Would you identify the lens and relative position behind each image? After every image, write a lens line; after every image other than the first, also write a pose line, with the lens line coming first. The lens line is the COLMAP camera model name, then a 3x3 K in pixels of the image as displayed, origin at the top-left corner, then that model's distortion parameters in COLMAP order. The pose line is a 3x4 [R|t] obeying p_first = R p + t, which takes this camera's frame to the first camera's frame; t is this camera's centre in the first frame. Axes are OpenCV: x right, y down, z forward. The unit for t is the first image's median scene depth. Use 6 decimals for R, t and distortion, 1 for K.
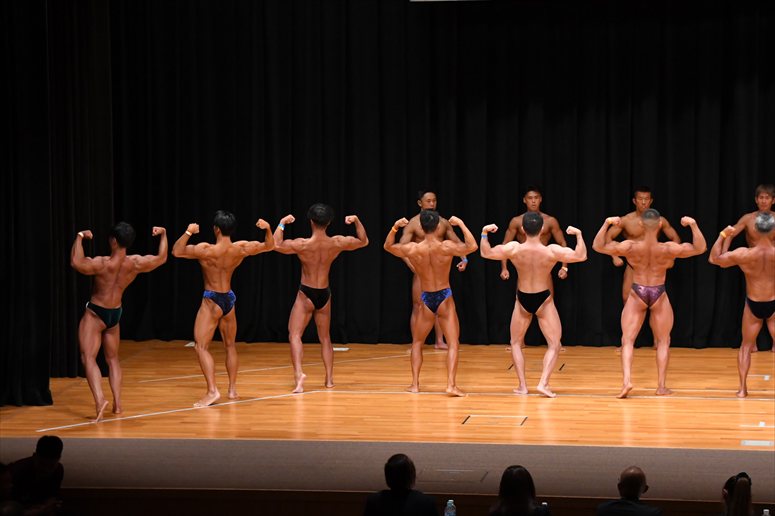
lens RADIAL K [[2807.2, 0, 375.3], [0, 2807.2, 286.0], [0, 0, 1]] dist [1.275448, 0.000000]
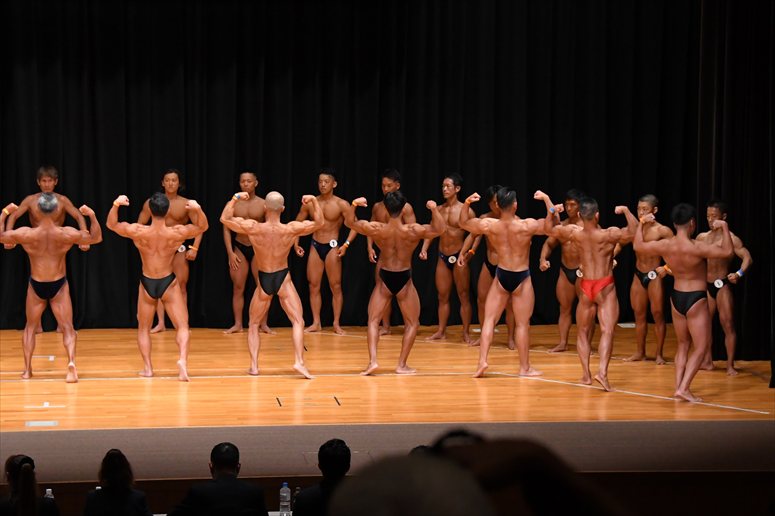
lens RADIAL K [[2807.2, 0, 407.5], [0, 2807.2, 257.5], [0, 0, 1]] dist [1.275448, 0.000000]
pose [[0.921217, -0.006493, 0.388996, -0.213257], [0.007787, 0.999968, -0.001748, -0.001313], [-0.388972, 0.004639, 0.921238, 0.029979]]
